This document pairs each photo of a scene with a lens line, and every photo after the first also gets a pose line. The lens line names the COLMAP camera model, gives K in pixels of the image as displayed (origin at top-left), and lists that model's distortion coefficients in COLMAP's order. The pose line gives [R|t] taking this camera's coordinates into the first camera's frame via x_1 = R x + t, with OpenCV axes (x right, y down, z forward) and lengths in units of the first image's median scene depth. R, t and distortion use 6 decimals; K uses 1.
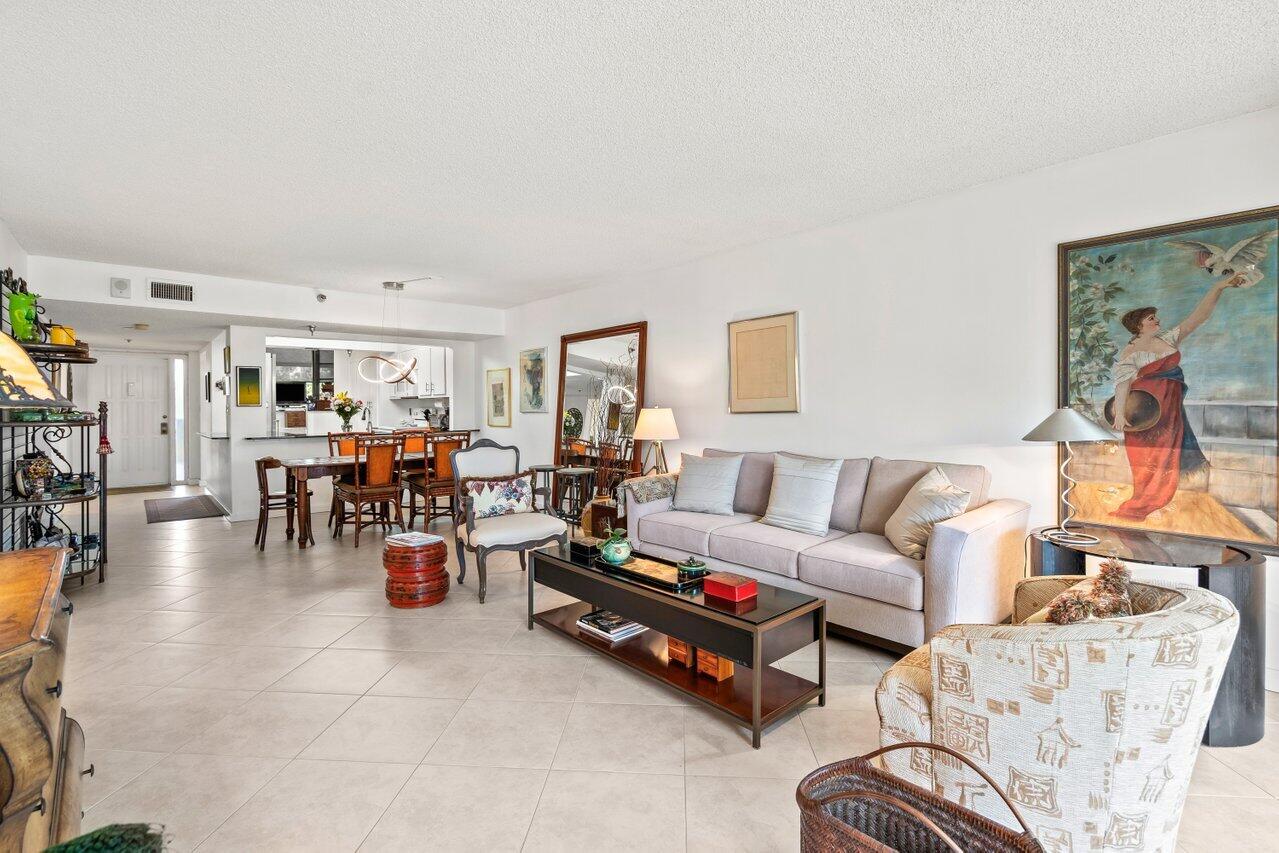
lens RADIAL K [[582.8, 0, 630.4], [0, 582.8, 408.9], [0, 0, 1]] dist [-0.001104, -0.000151]
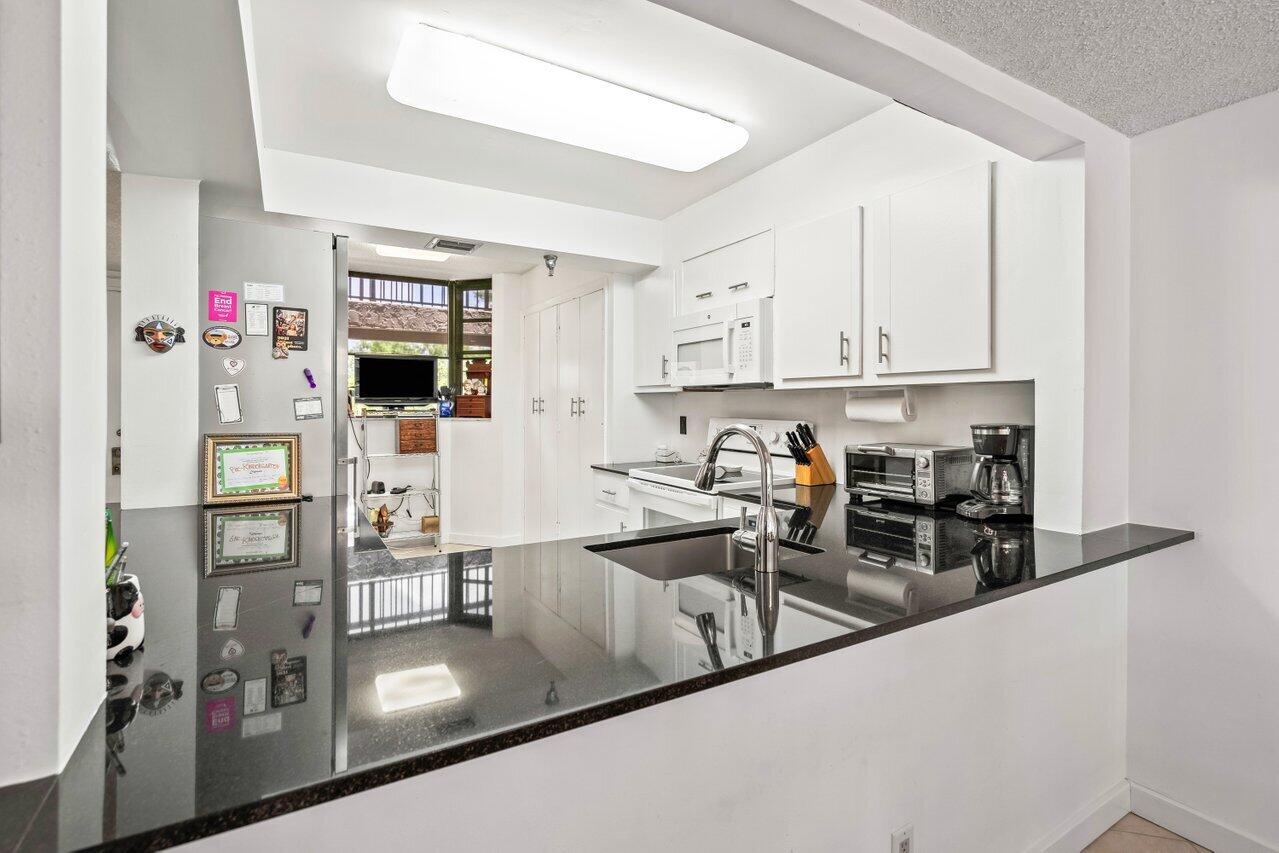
lens RADIAL K [[582.8, 0, 630.4], [0, 582.8, 408.9], [0, 0, 1]] dist [-0.001104, -0.000151]
pose [[0.978743, 0.008906, -0.204895, -0.305878], [-0.008400, 0.999959, 0.003339, -0.006719], [0.204917, -0.001547, 0.978778, 0.569941]]
